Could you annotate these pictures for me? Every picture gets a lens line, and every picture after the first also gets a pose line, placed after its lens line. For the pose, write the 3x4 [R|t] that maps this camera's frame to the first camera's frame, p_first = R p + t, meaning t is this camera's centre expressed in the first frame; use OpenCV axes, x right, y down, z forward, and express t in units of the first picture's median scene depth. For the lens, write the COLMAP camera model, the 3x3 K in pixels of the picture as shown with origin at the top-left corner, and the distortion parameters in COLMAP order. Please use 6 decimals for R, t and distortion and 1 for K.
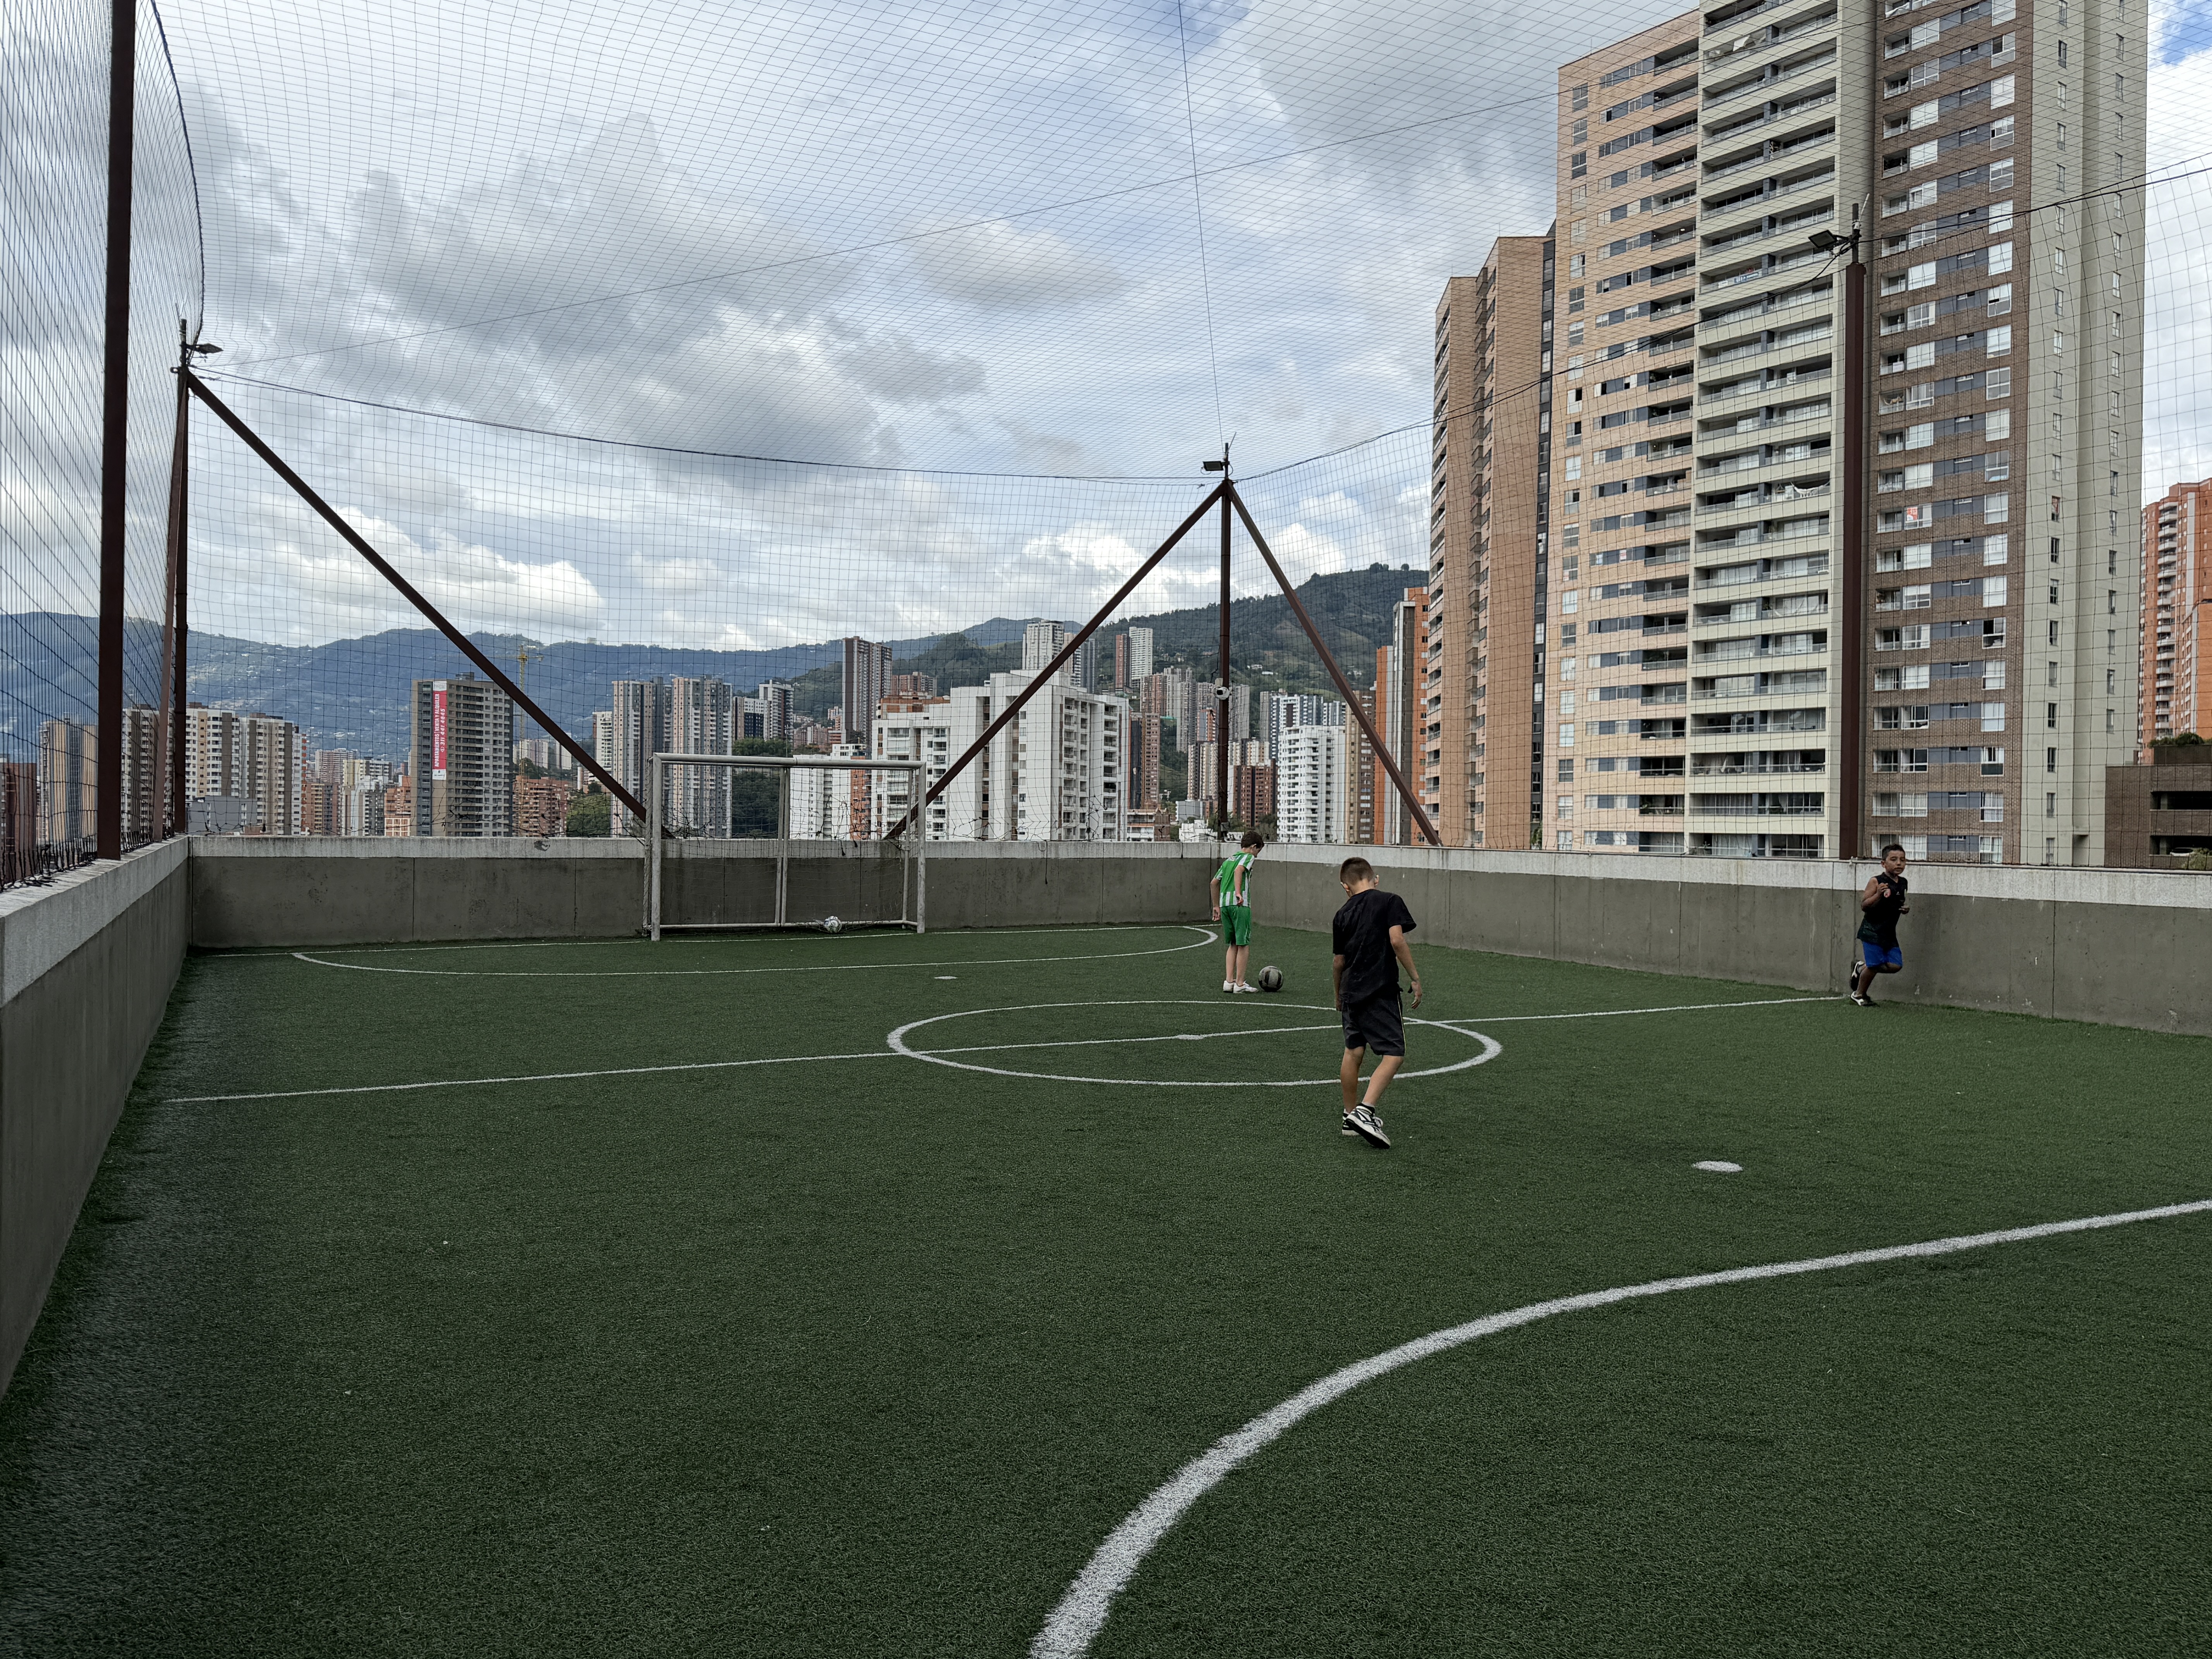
lens RADIAL K [[1695.2, 0, 1106.0], [0, 1695.2, 829.5], [0, 0, 1]] dist [-0.001476, -0.006224]
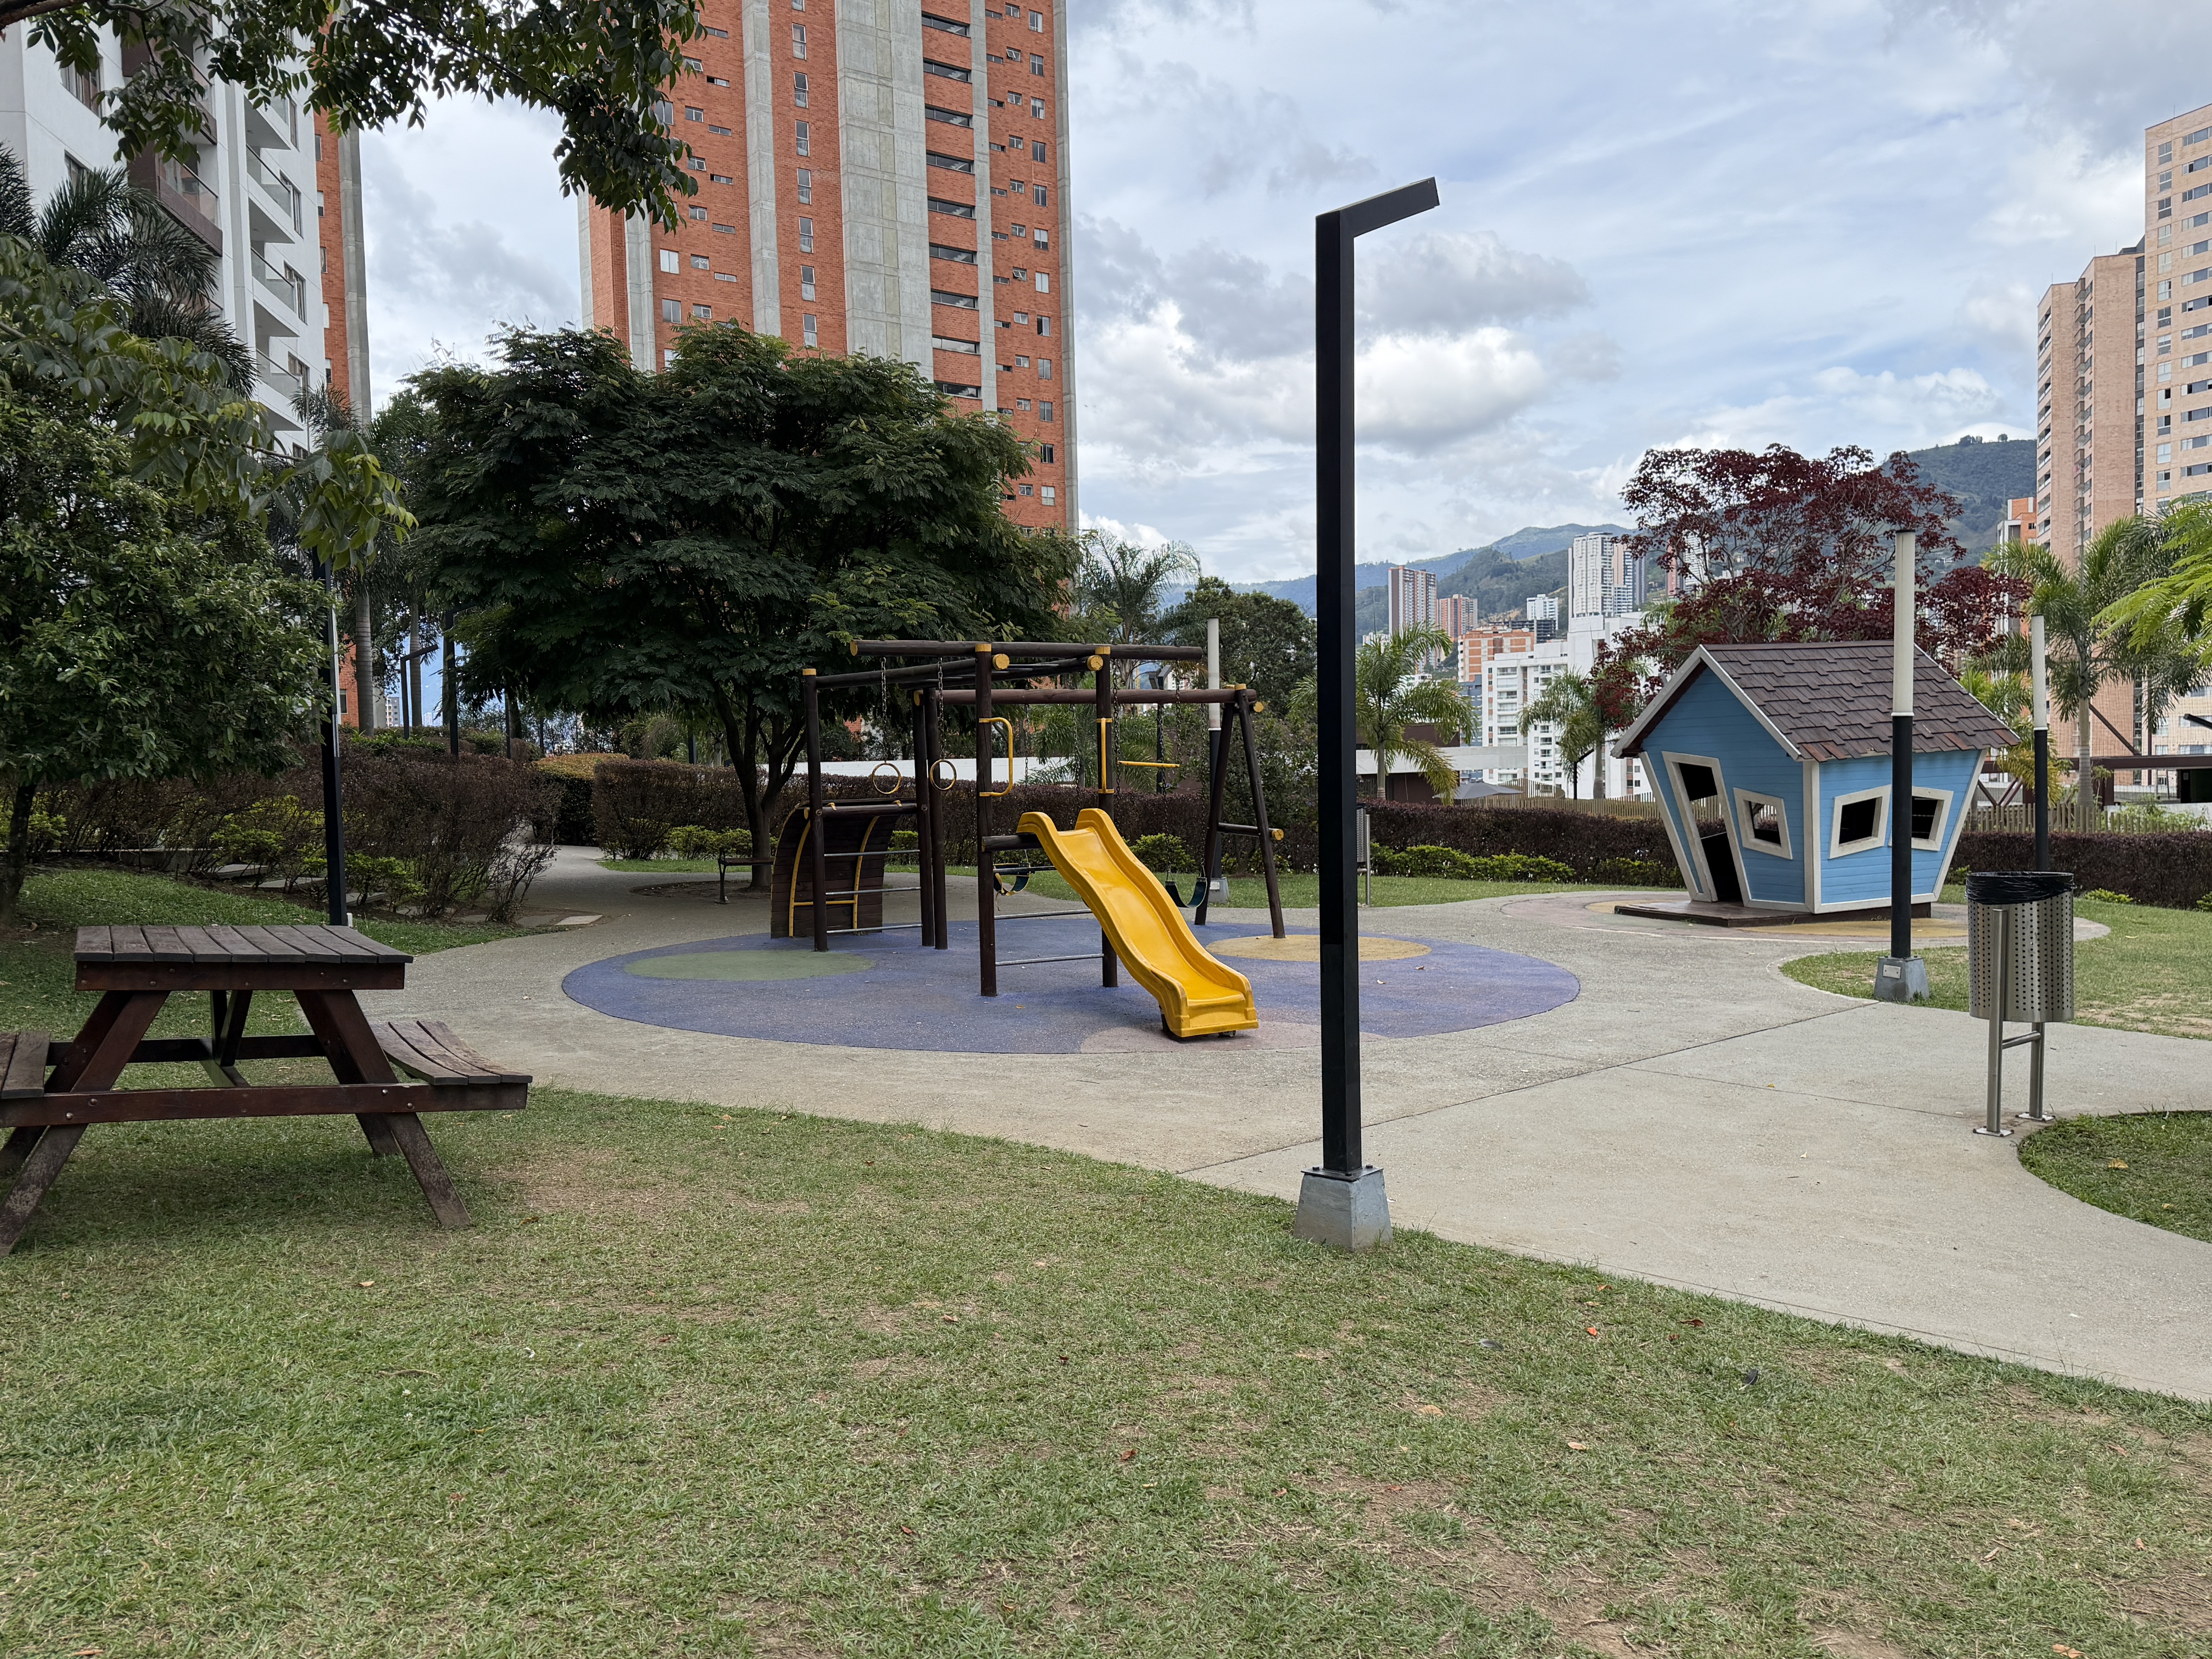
lens RADIAL K [[1779.2, 0, 1106.0], [0, 1779.2, 829.5], [0, 0, 1]] dist [0.004511, -0.000796]
pose [[0.956504, -0.026415, -0.290522, -0.096763], [0.038377, 0.998631, 0.035553, -0.013503], [0.289186, -0.045156, 0.956207, -0.500682]]
